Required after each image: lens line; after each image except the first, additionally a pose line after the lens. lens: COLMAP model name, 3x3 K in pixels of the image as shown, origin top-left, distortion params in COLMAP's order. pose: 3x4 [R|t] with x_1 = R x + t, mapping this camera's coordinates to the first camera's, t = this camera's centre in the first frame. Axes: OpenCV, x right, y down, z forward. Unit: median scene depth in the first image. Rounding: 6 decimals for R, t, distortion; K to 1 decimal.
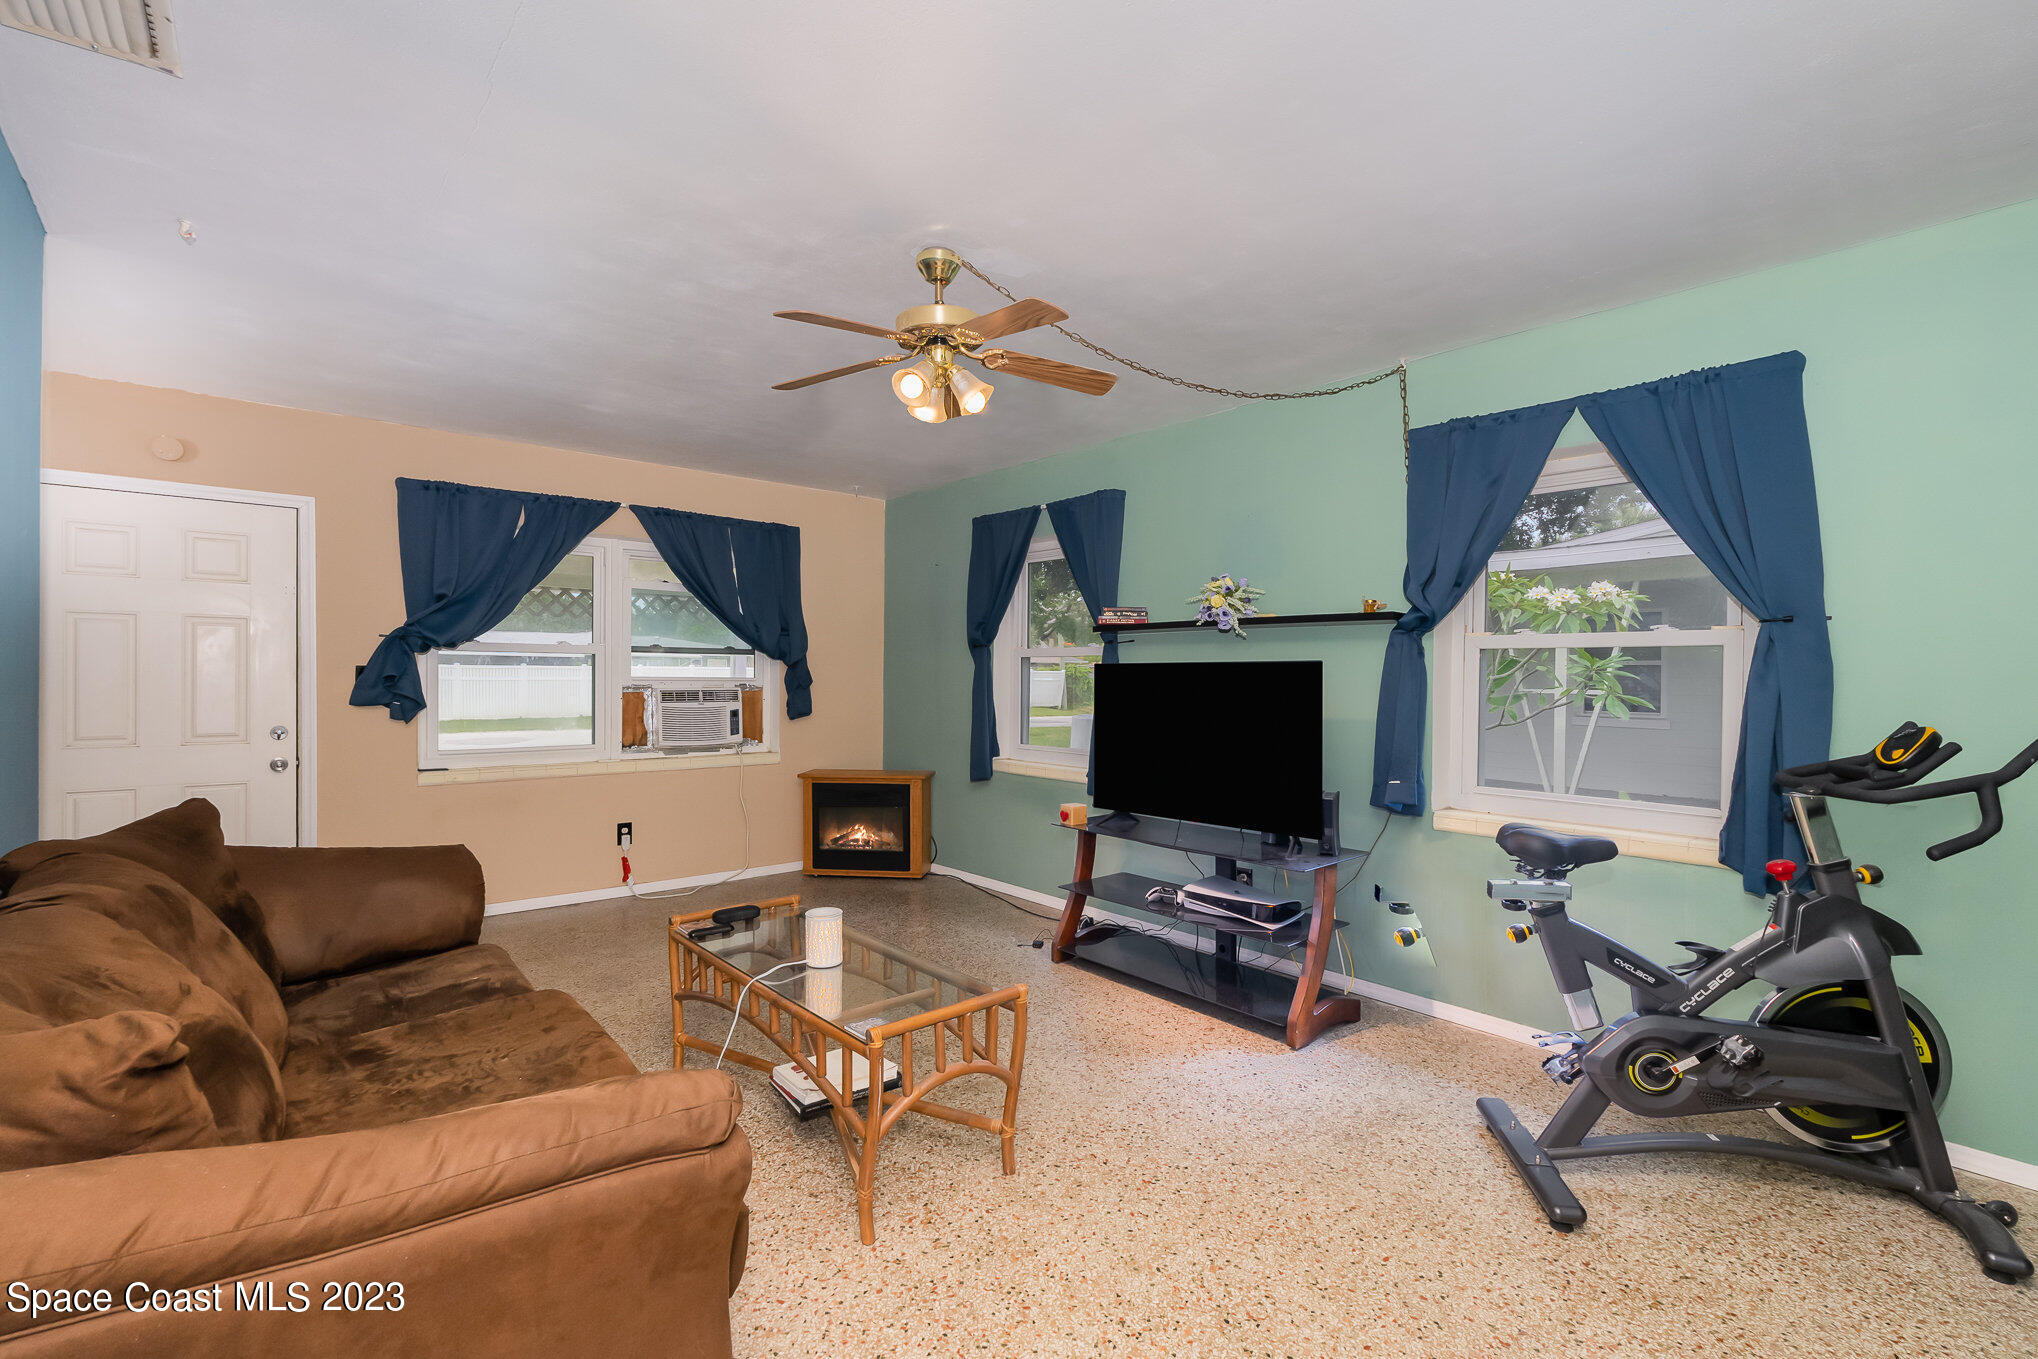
lens RADIAL K [[918.2, 0, 1019.0], [0, 918.2, 679.5], [0, 0, 1]] dist [0.000770, 0.000090]
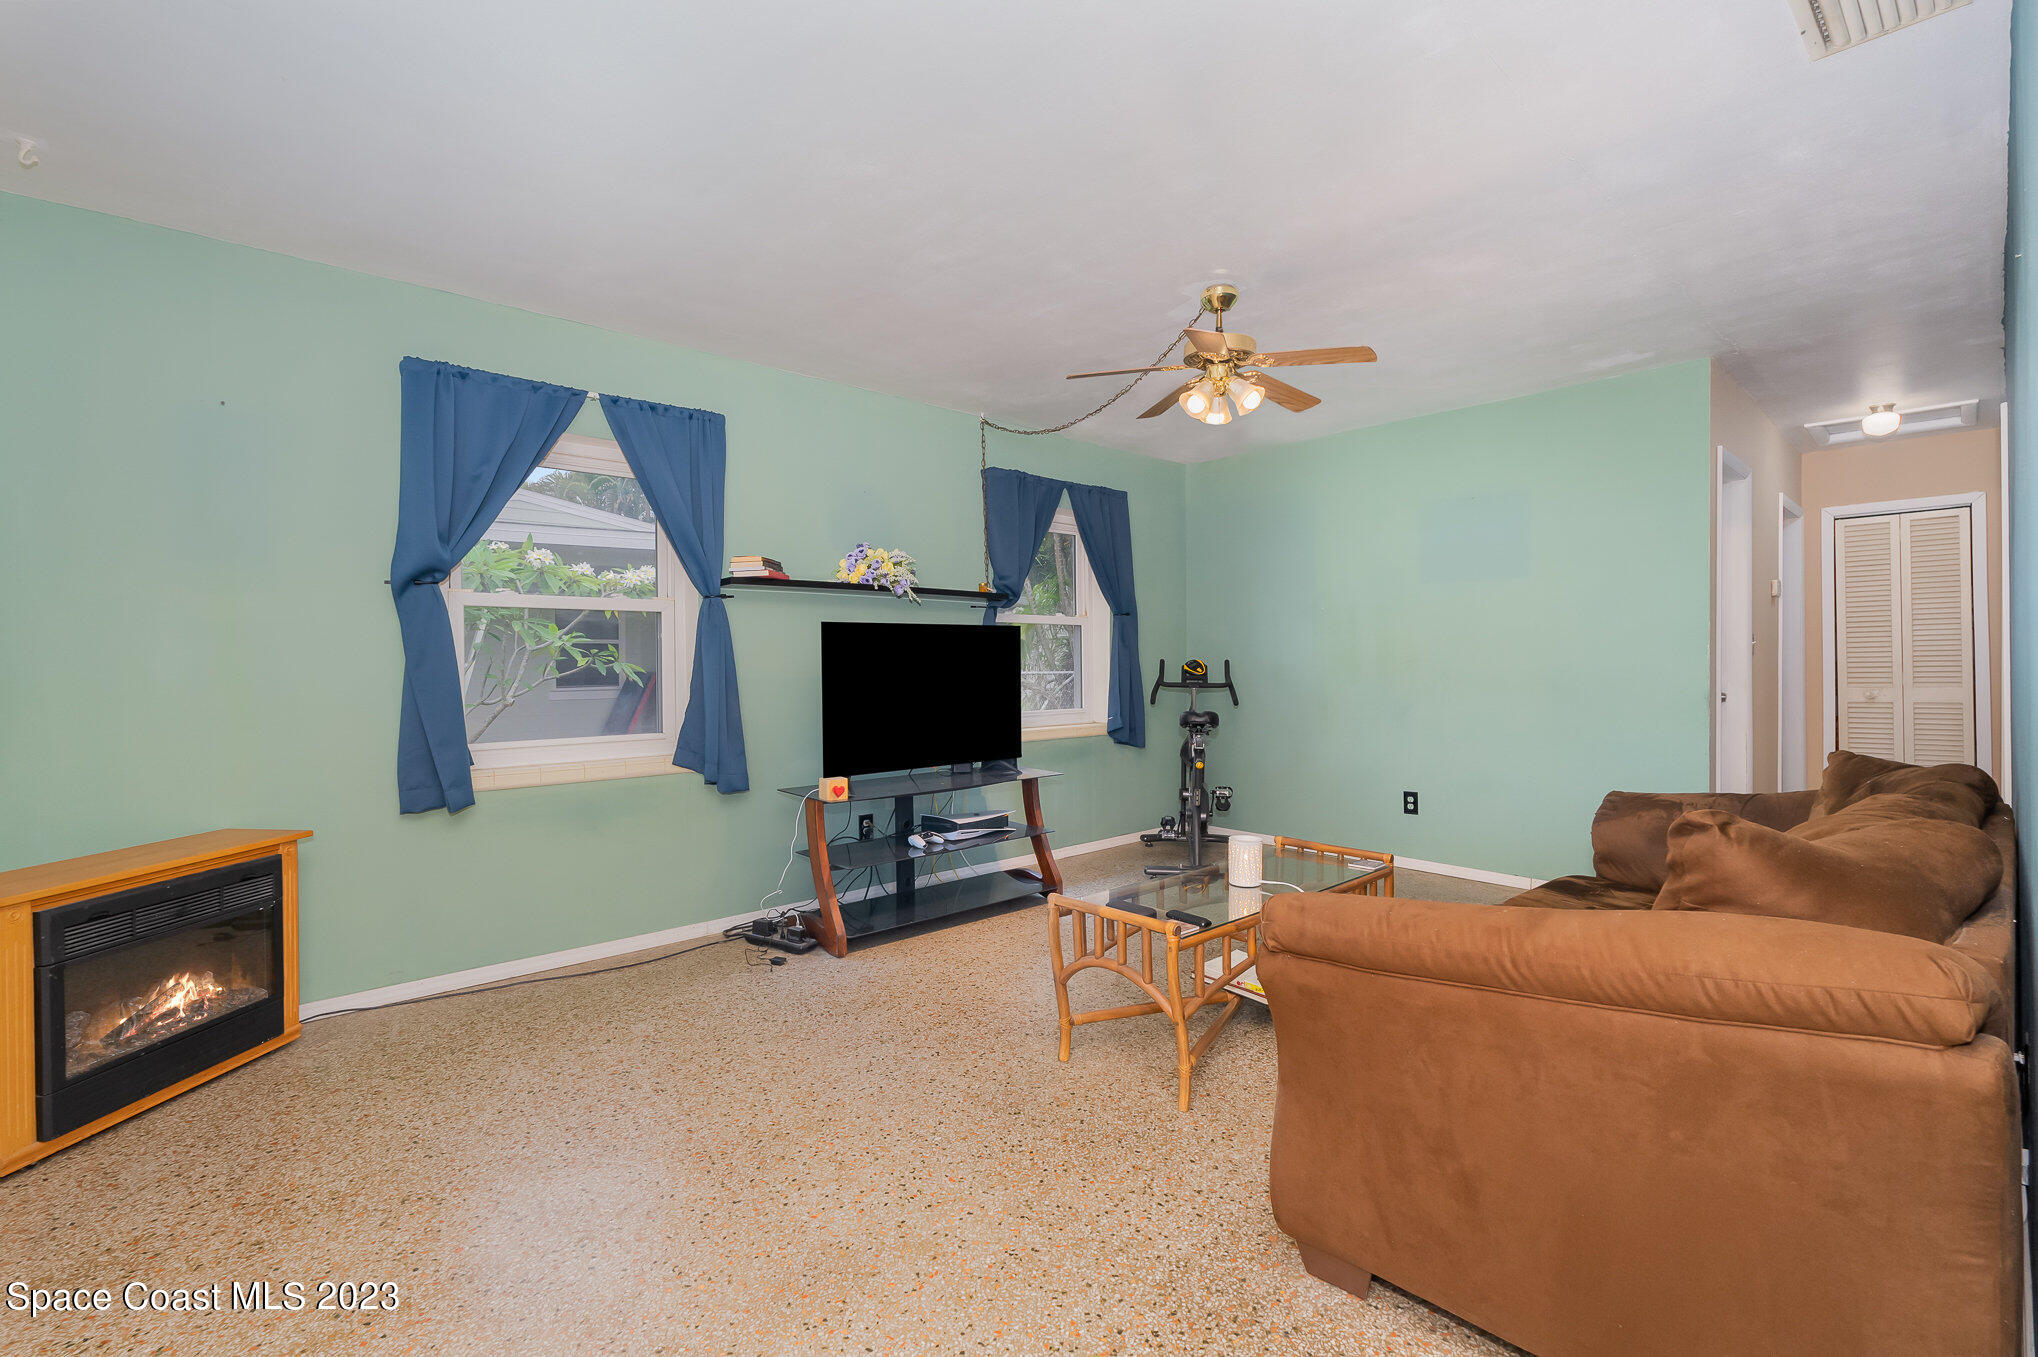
lens RADIAL K [[908.9, 0, 1018.4], [0, 908.9, 644.0], [0, 0, 1]] dist [-0.000628, -0.000196]
pose [[-0.027858, 0.002790, 0.999608, -0.803671], [0.003161, 0.999991, -0.002703, 0.007298], [-0.999607, 0.003084, -0.027867, 0.810881]]
